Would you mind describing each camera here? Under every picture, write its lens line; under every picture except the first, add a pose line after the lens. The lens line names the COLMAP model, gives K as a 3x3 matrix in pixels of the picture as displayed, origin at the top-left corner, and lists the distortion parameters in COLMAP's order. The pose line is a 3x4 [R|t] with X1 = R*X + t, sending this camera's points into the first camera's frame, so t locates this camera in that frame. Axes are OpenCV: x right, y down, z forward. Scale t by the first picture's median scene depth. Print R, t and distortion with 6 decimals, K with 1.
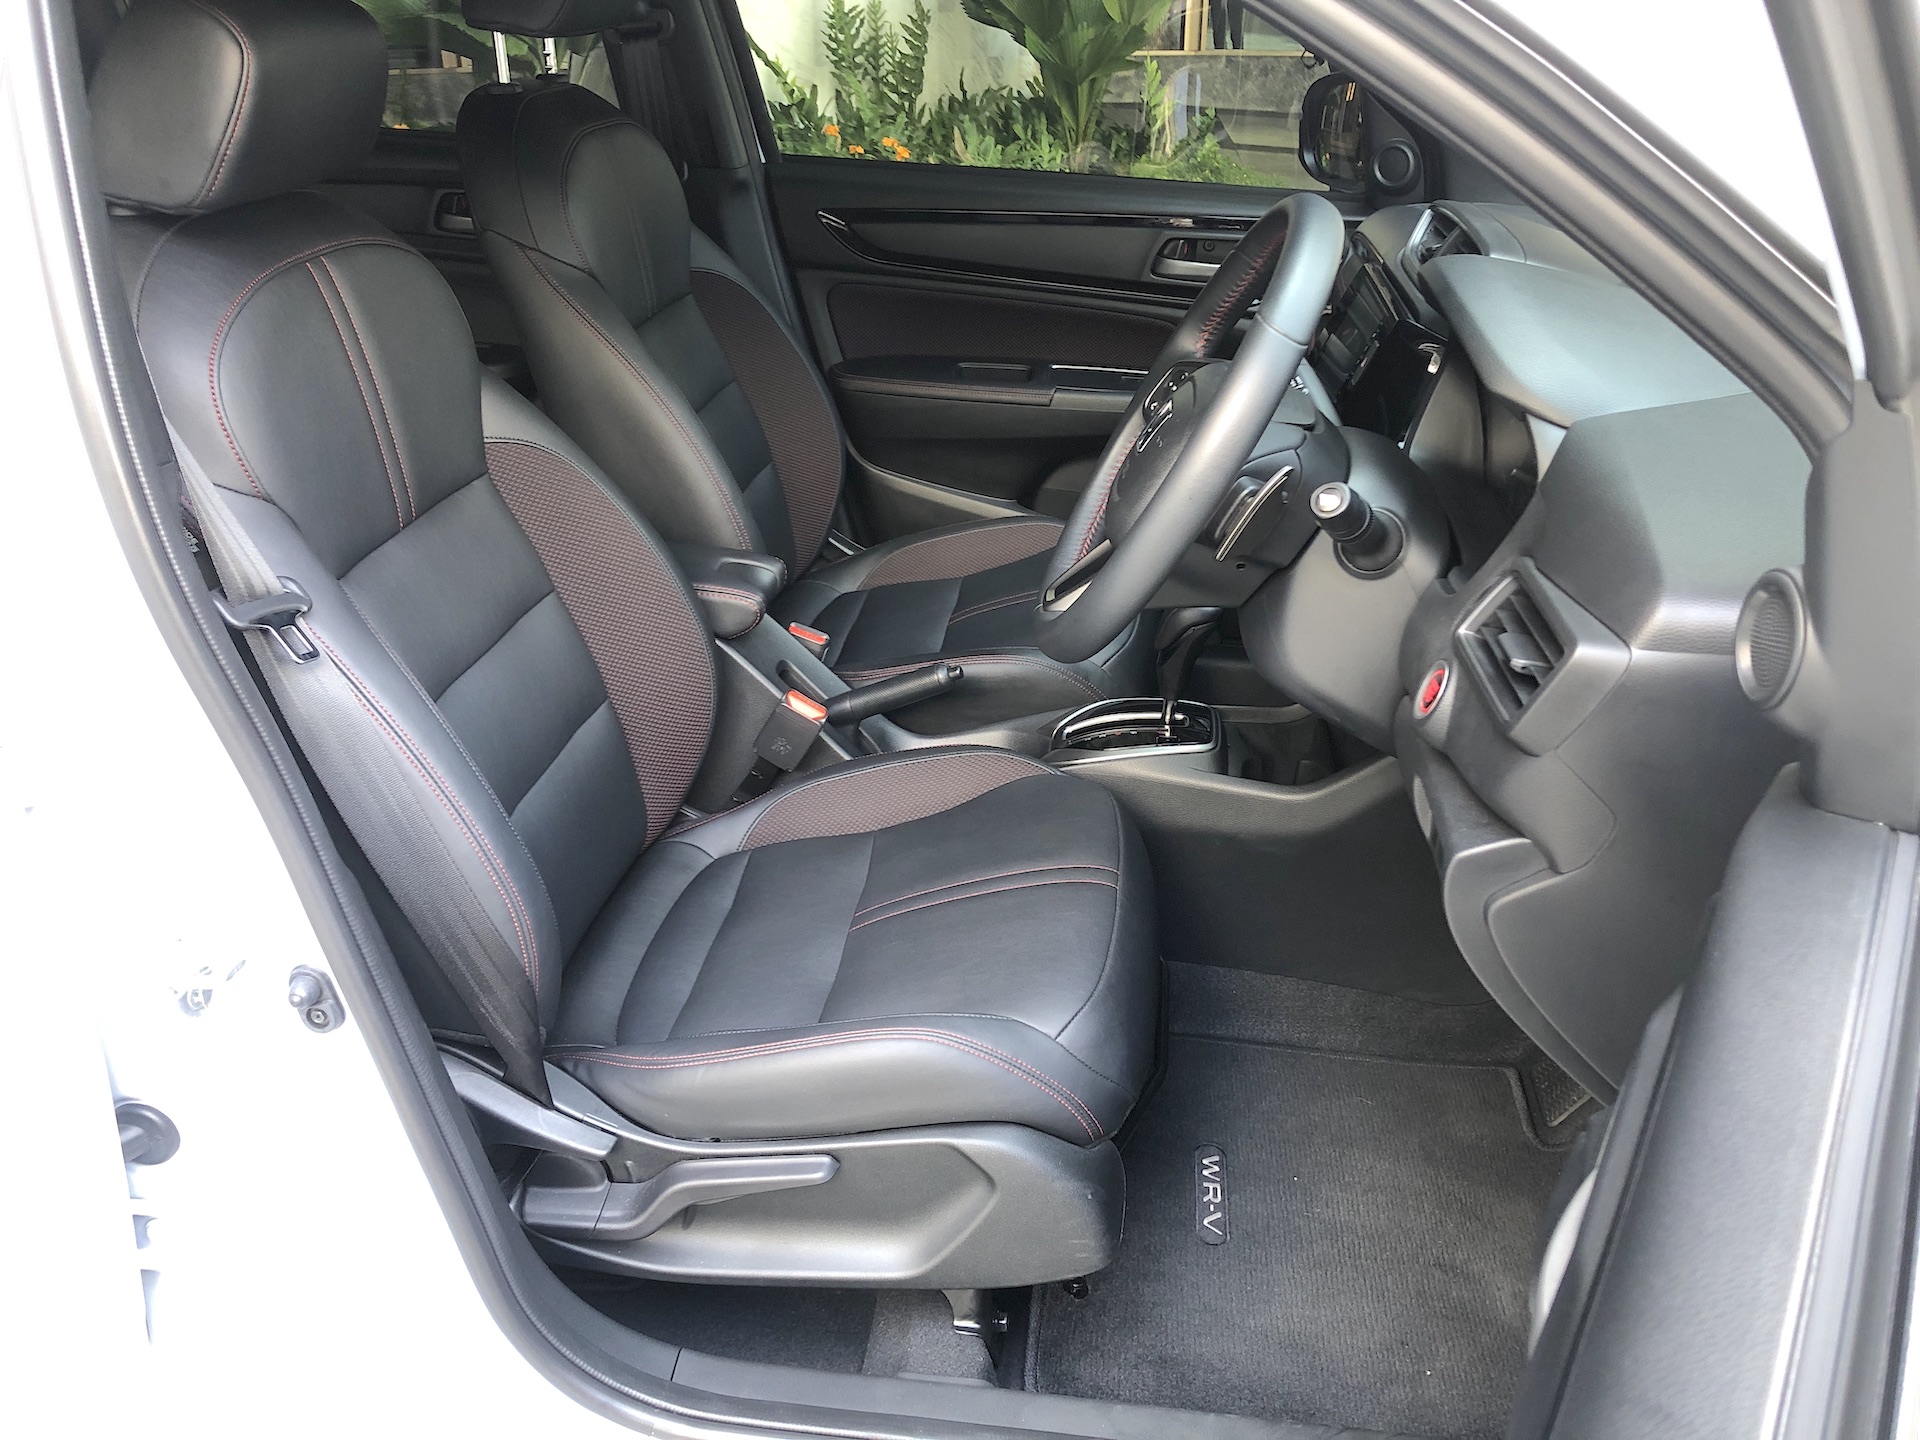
lens RADIAL K [[1611.9, 0, 960.0], [0, 1611.9, 720.0], [0, 0, 1]] dist [0.007027, -0.049221]
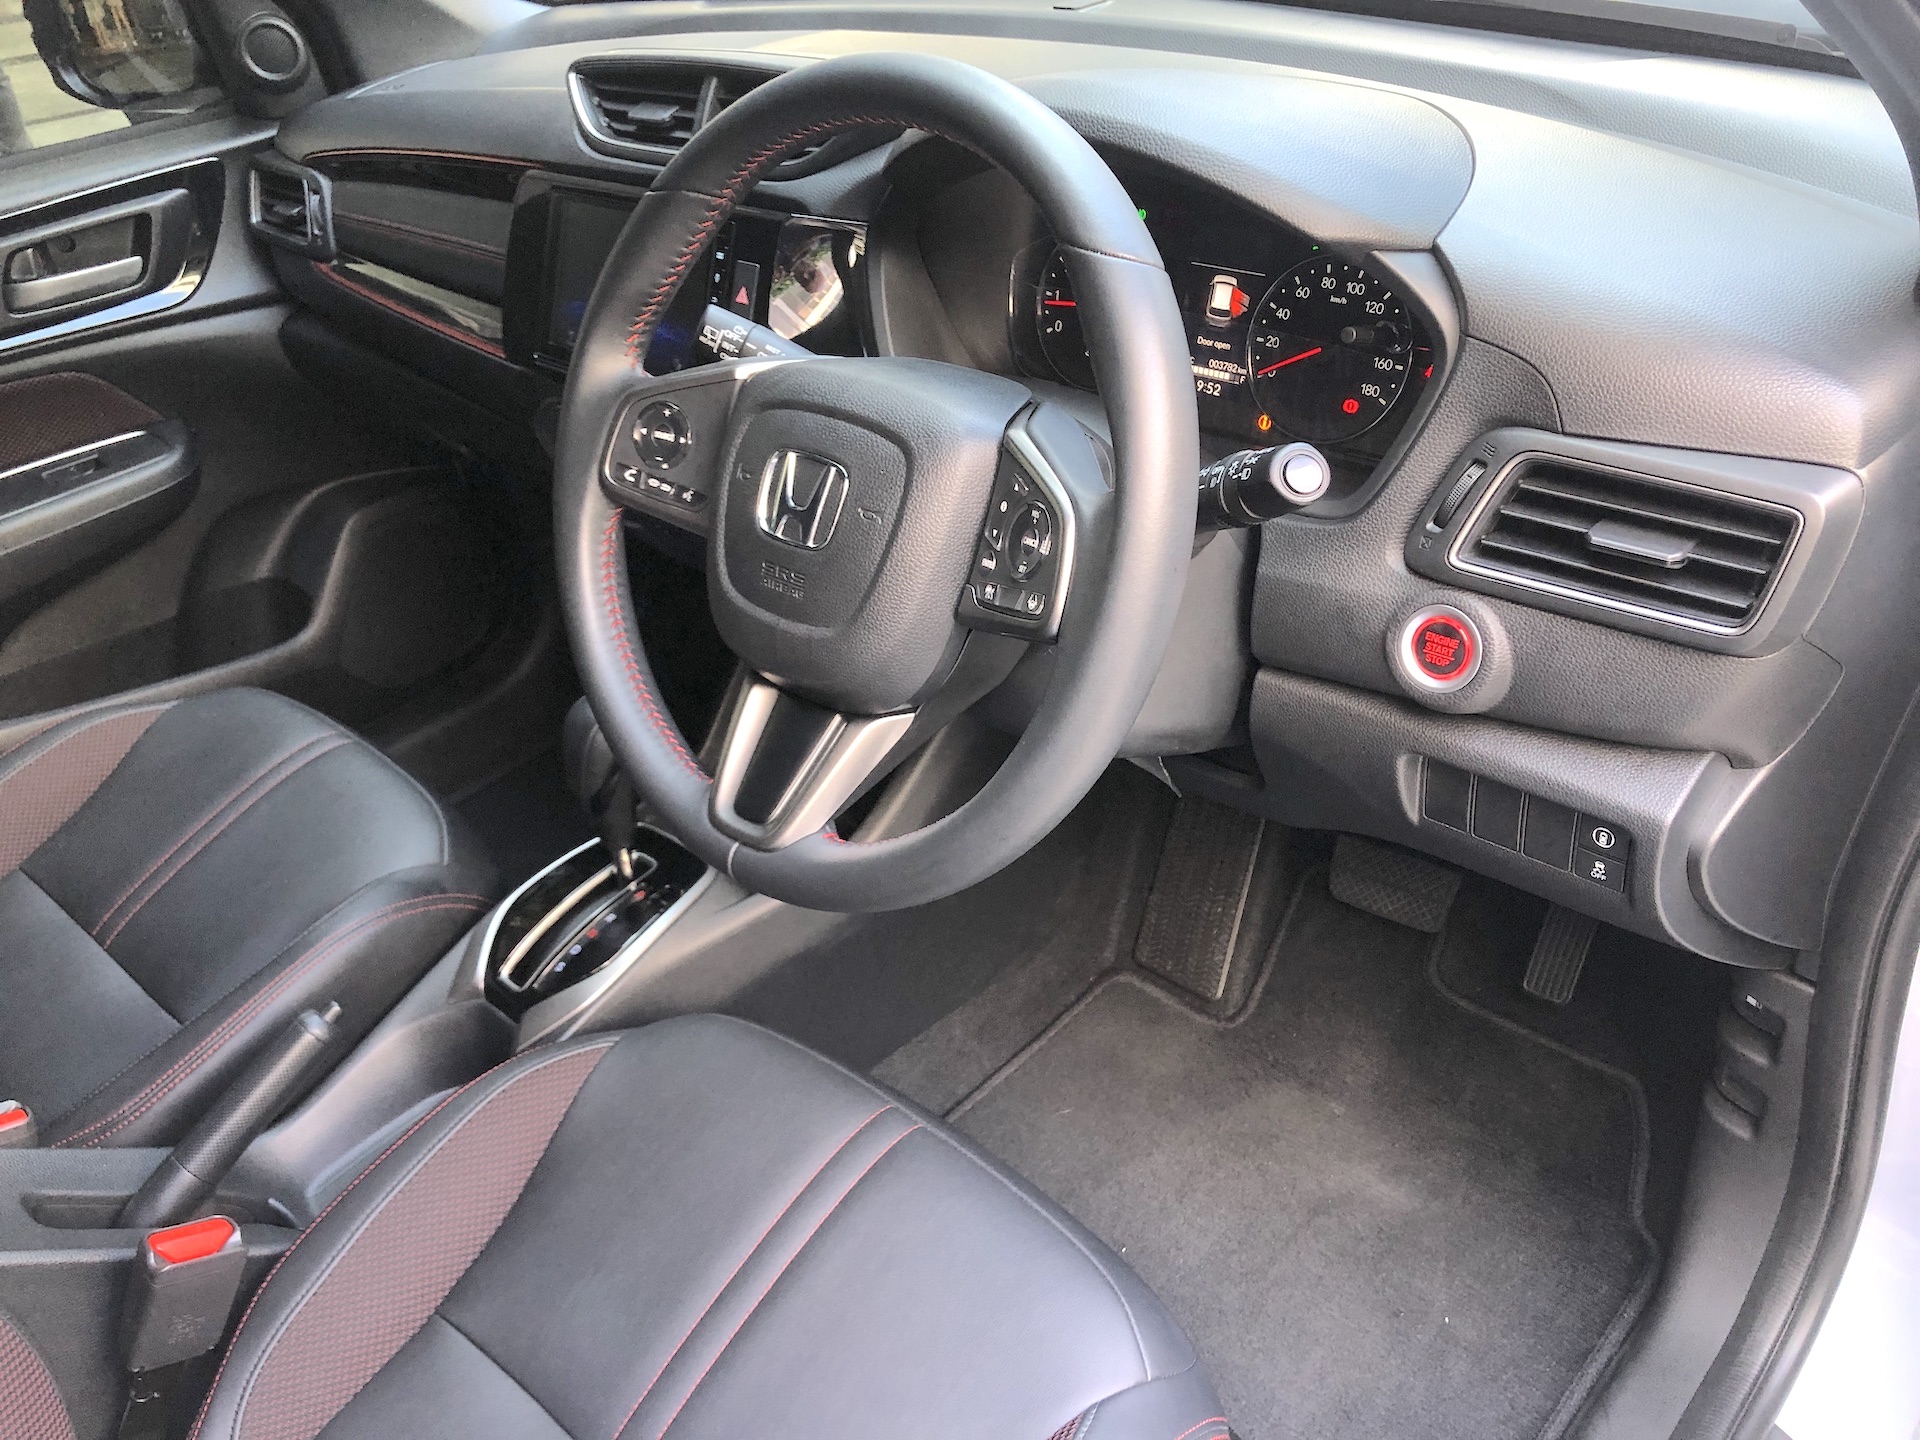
lens RADIAL K [[1611.9, 0, 960.0], [0, 1611.9, 720.0], [0, 0, 1]] dist [0.007027, -0.049221]
pose [[0.581016, -0.515683, 0.629676, -0.200332], [0.459089, 0.846485, 0.269630, -0.185648], [-0.672055, 0.132418, 0.728566, 0.402980]]
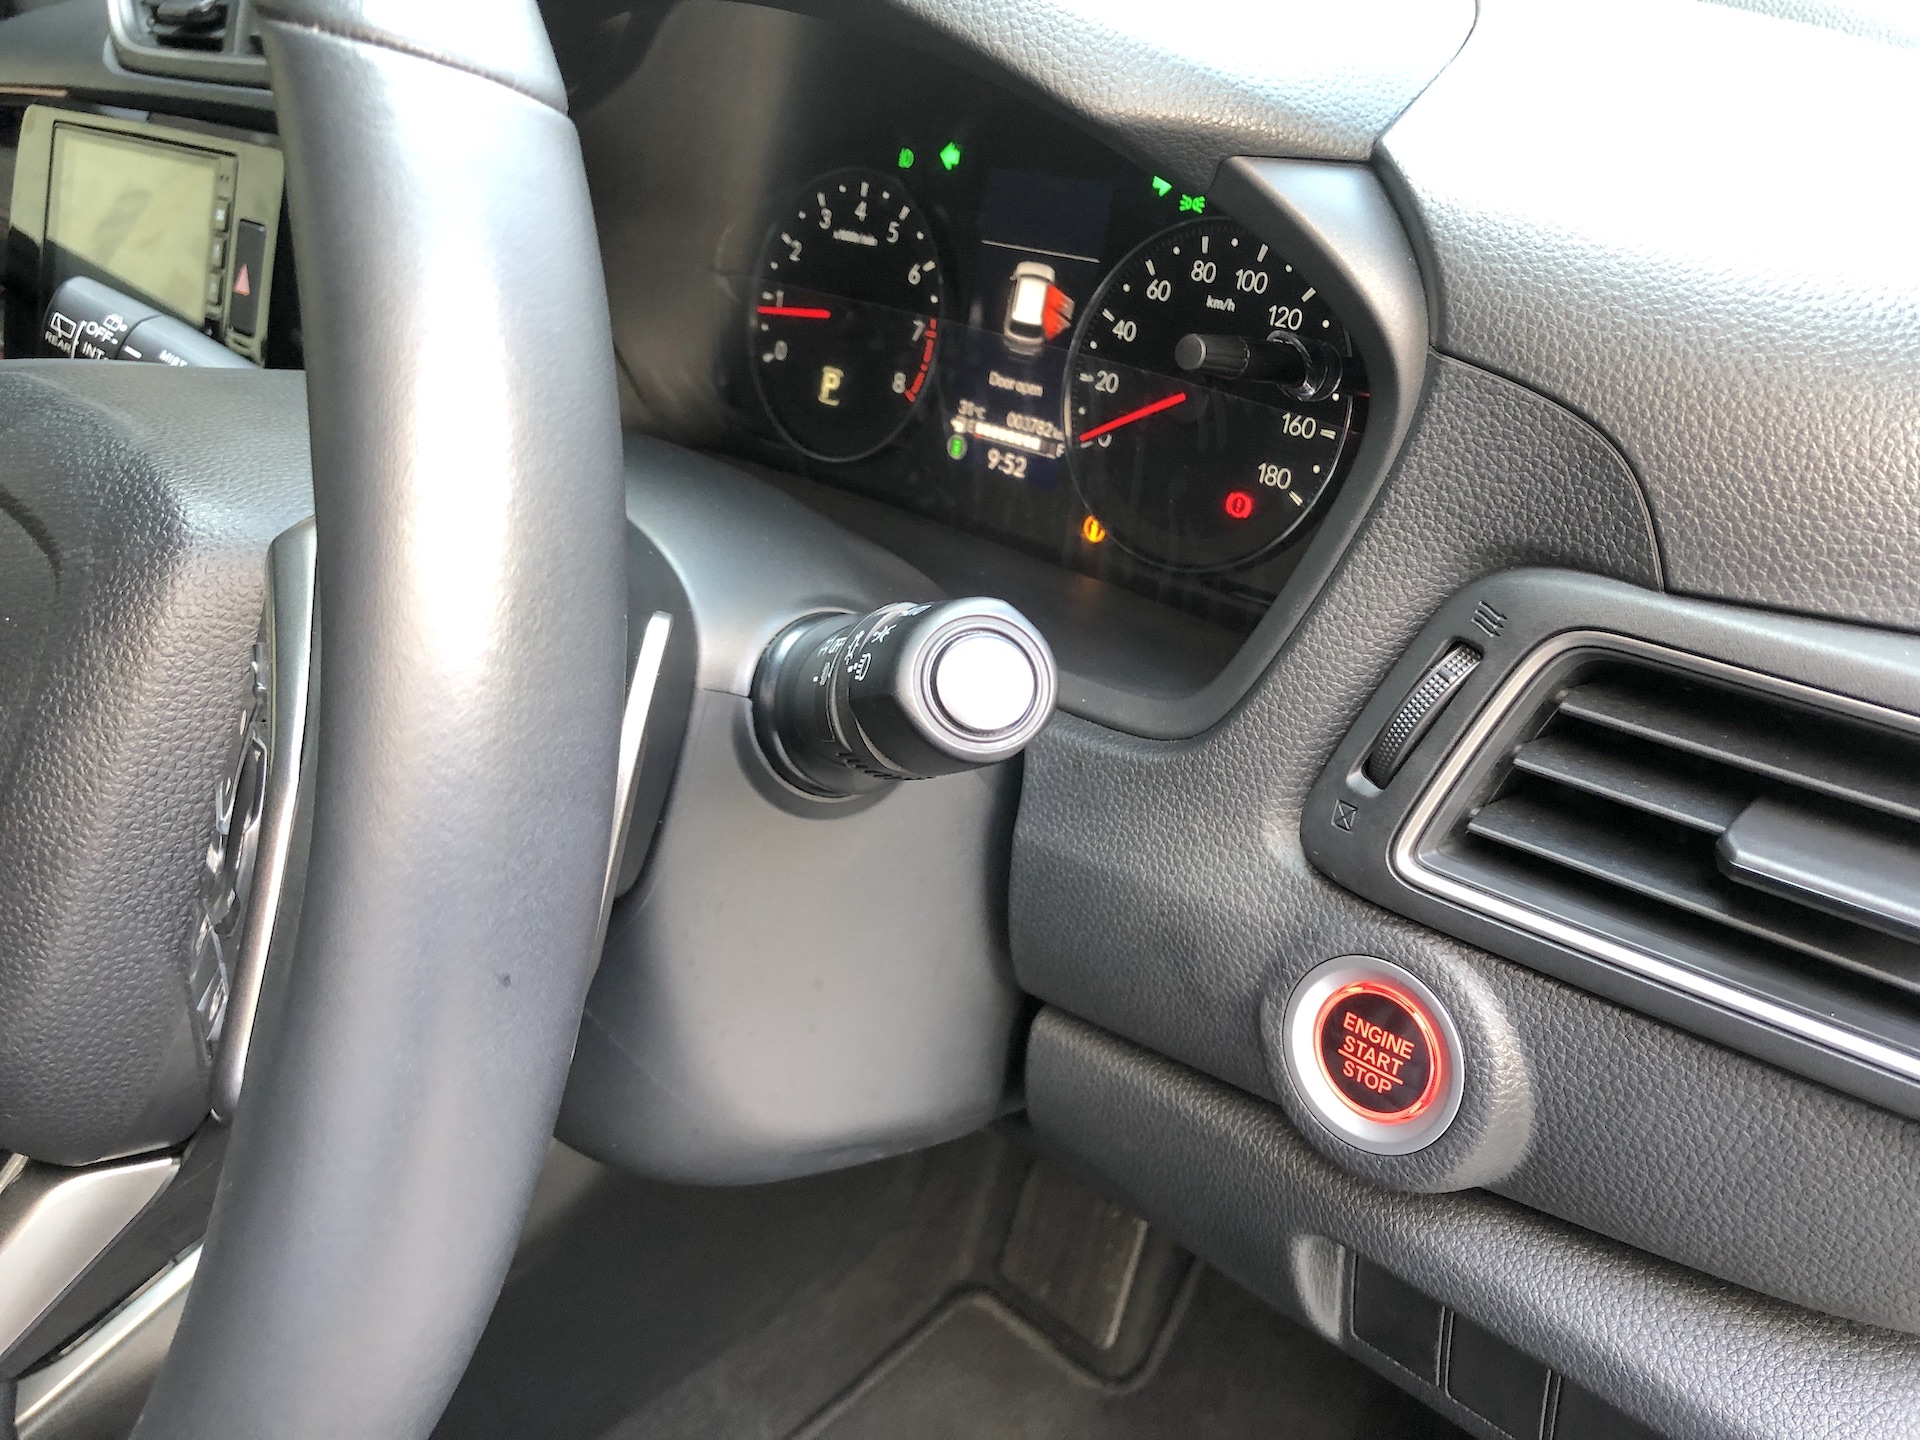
lens RADIAL K [[1590.9, 0, 996.1], [0, 1590.9, 713.0], [0, 0, 1]] dist [-0.001935, -0.012241]
pose [[0.603003, -0.458500, 0.652813, 0.051147], [0.426839, 0.876775, 0.221528, -0.115388], [-0.673941, 0.145064, 0.724403, 0.529428]]
